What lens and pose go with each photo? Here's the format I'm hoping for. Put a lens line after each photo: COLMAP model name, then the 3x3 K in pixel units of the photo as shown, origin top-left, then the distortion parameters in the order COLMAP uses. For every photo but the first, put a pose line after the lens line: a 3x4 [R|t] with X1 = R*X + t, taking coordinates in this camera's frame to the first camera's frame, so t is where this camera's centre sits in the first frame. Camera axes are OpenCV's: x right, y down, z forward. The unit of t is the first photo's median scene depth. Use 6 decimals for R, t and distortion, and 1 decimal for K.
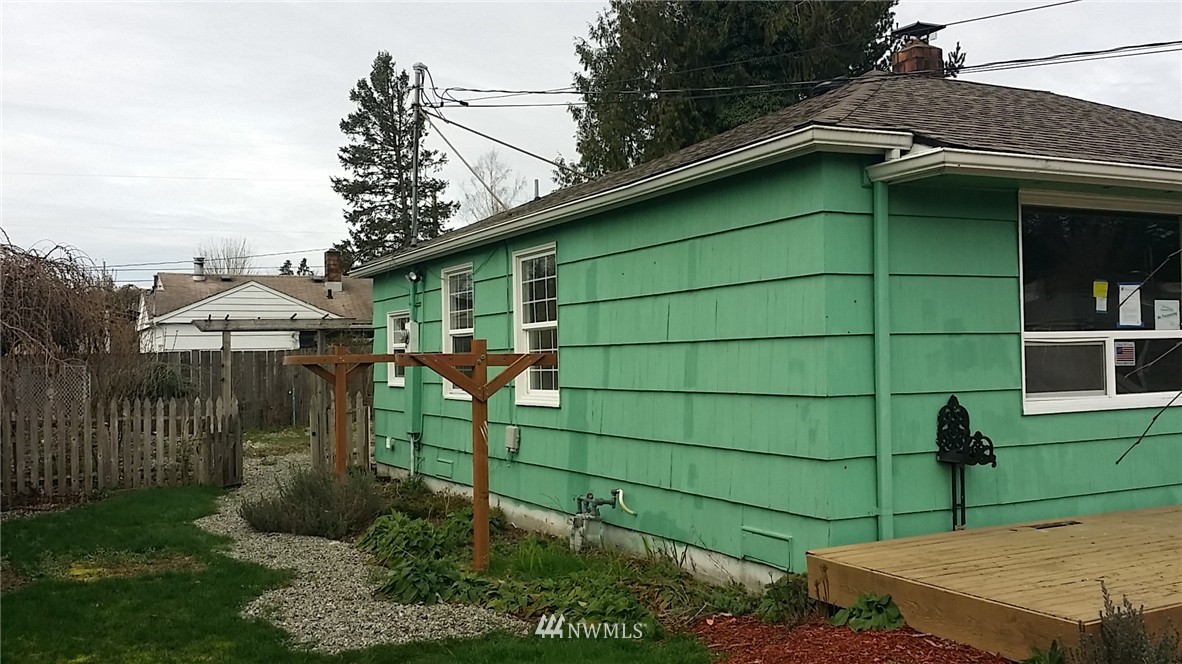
lens RADIAL K [[1090.5, 0, 594.4], [0, 1090.5, 346.8], [0, 0, 1]] dist [0.126955, -0.286799]
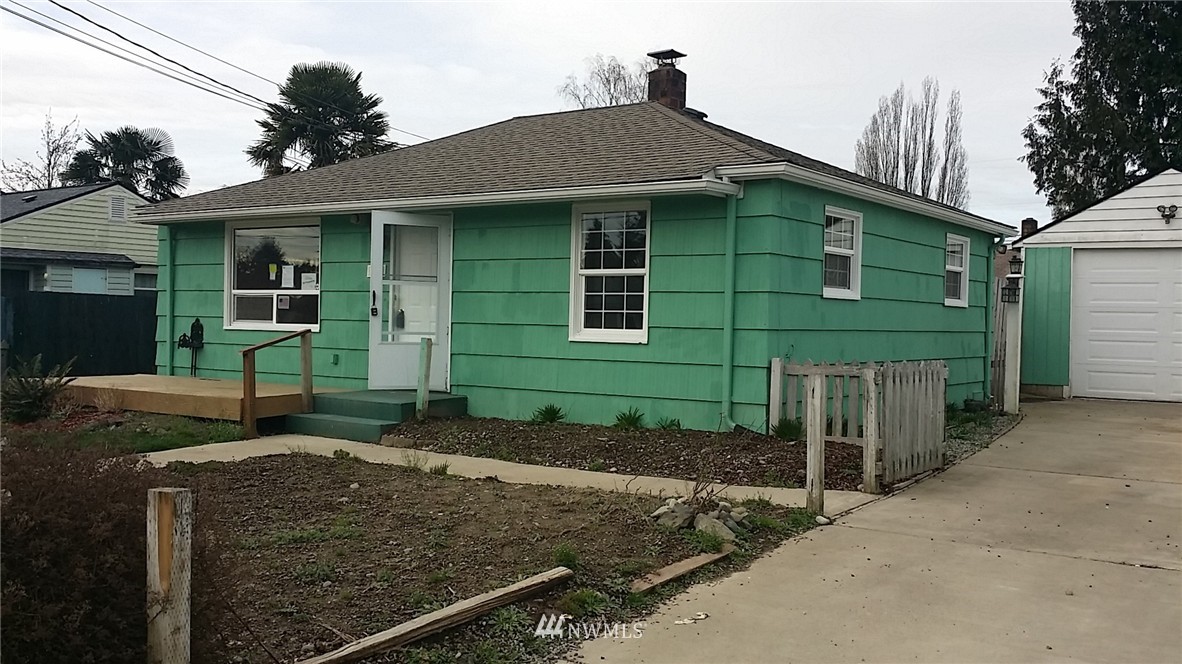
lens RADIAL K [[1090.5, 0, 594.4], [0, 1090.5, 346.8], [0, 0, 1]] dist [0.126955, -0.286799]
pose [[0.452643, 0.056168, -0.889921, 2.428138], [-0.009518, 0.998262, 0.058165, -0.032465], [0.891641, -0.017858, 0.452391, 0.628921]]
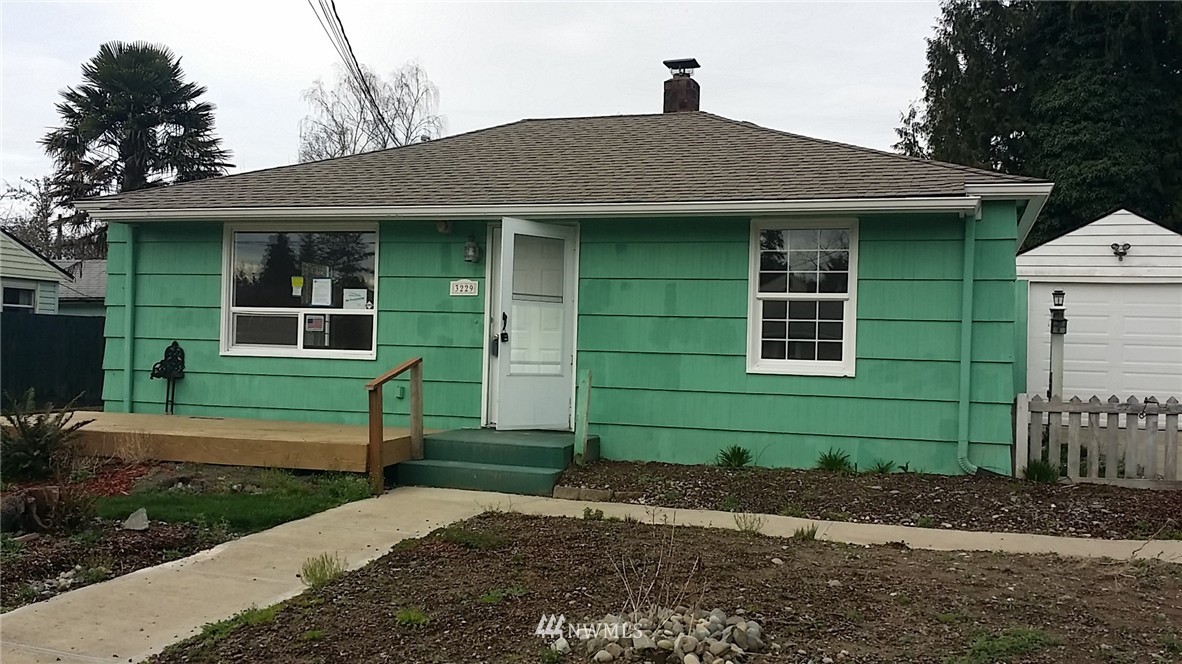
lens RADIAL K [[1090.5, 0, 594.4], [0, 1090.5, 346.8], [0, 0, 1]] dist [0.126955, -0.286799]
pose [[0.691151, 0.043705, -0.721388, 1.893727], [-0.028633, 0.999042, 0.033094, -0.023284], [0.722143, -0.002218, 0.691740, 0.216171]]
